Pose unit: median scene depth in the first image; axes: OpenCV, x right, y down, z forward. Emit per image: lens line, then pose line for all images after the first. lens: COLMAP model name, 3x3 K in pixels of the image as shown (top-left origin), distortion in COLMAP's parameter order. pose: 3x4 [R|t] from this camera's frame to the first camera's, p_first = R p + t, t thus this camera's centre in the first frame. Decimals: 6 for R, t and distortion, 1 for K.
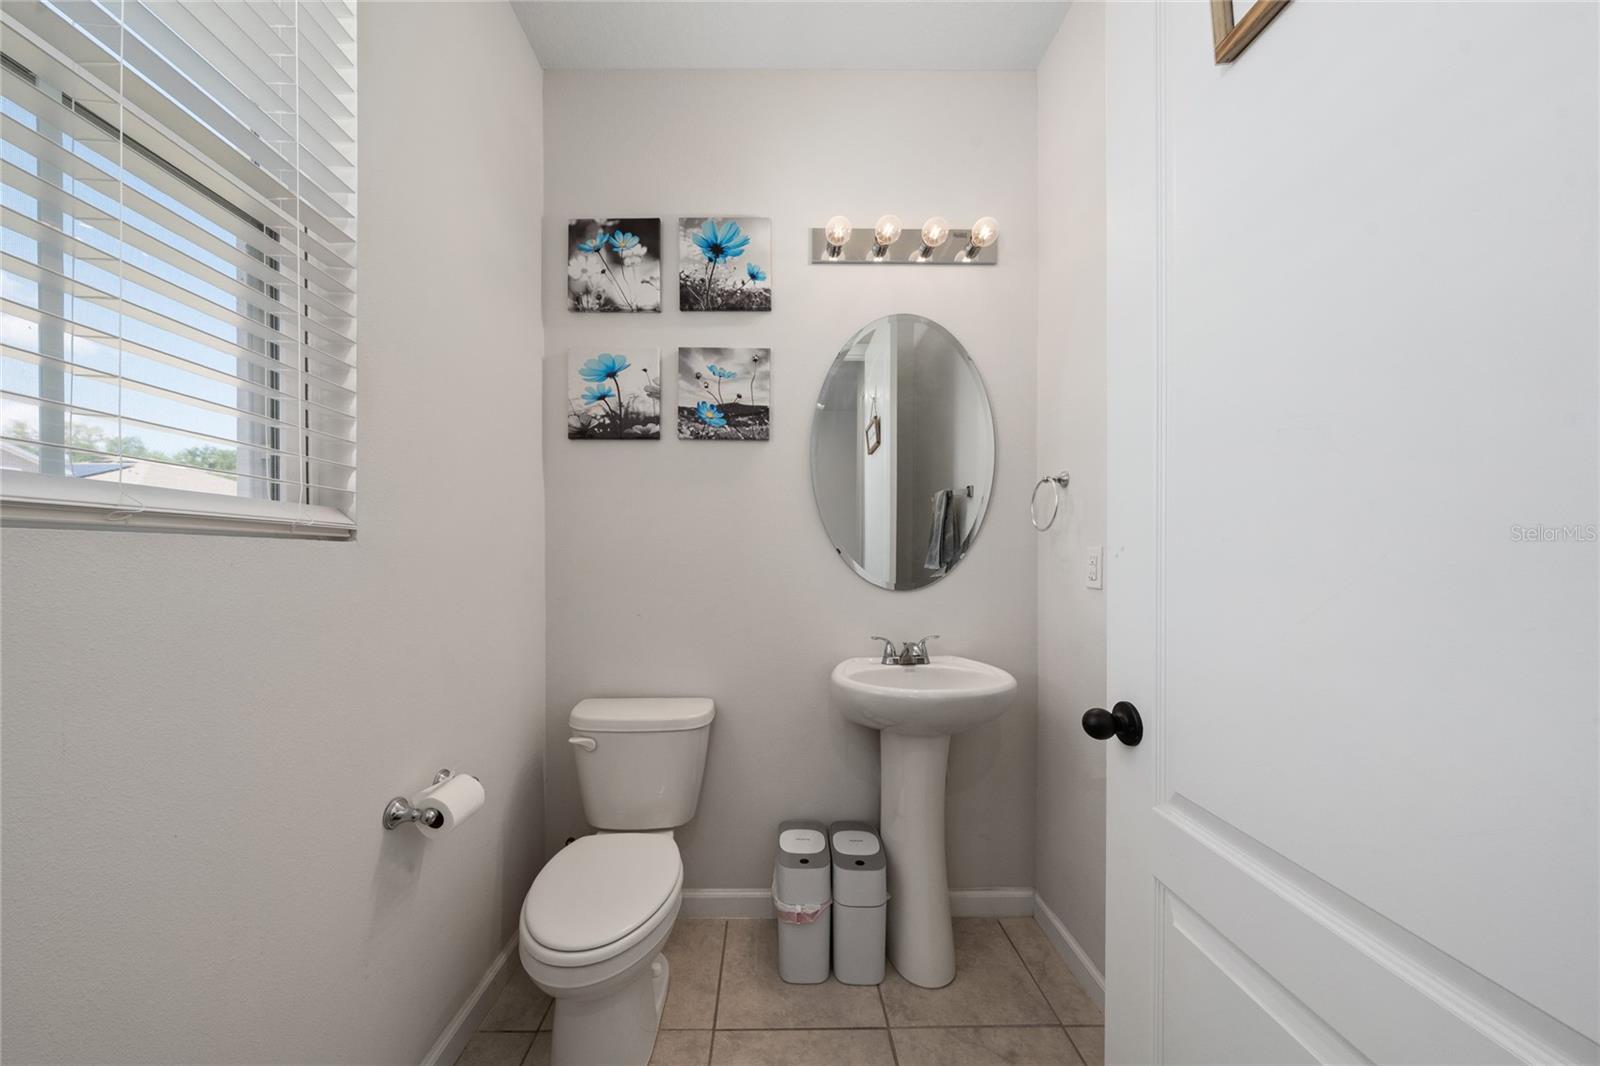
lens RADIAL K [[548.6, 0, 799.2], [0, 548.6, 550.2], [0, 0, 1]] dist [-0.003809, 0.001065]
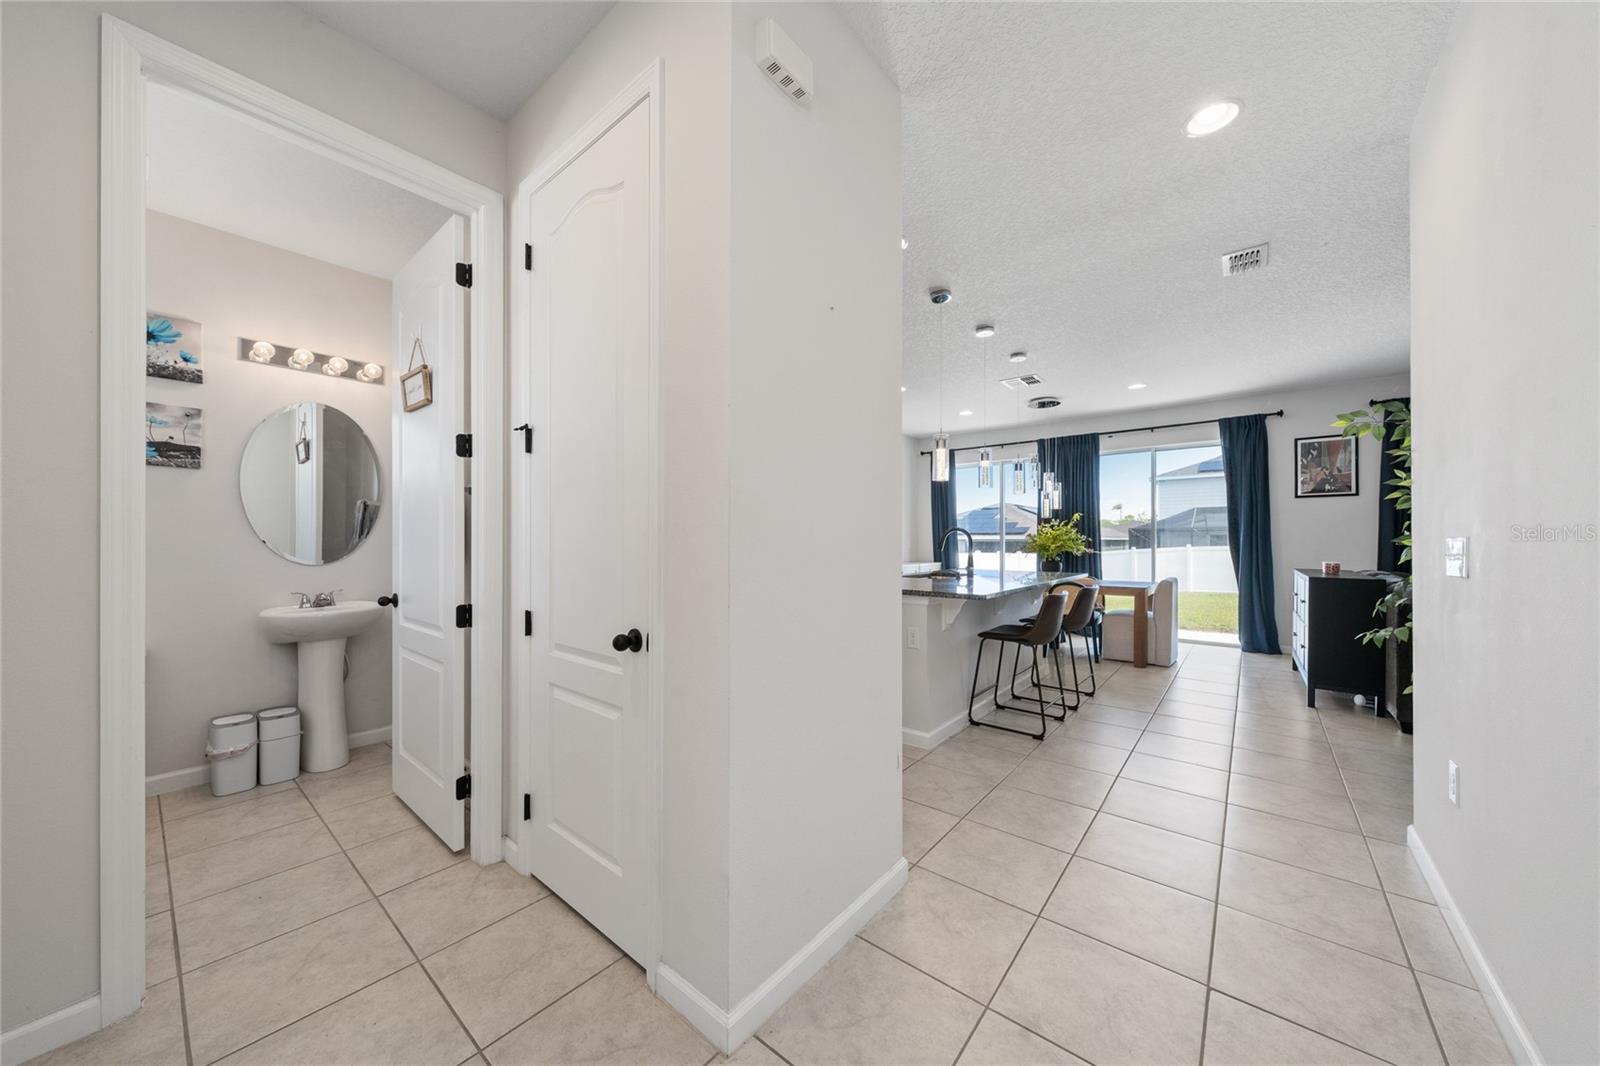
lens RADIAL K [[548.6, 0, 799.5], [0, 548.6, 538.3], [0, 0, 1]] dist [-0.003809, 0.001065]
pose [[0.666634, 0.000328, 0.745385, -0.079032], [-0.002179, 0.999996, 0.001508, -0.014305], [-0.745382, -0.002629, 0.666633, -1.260372]]
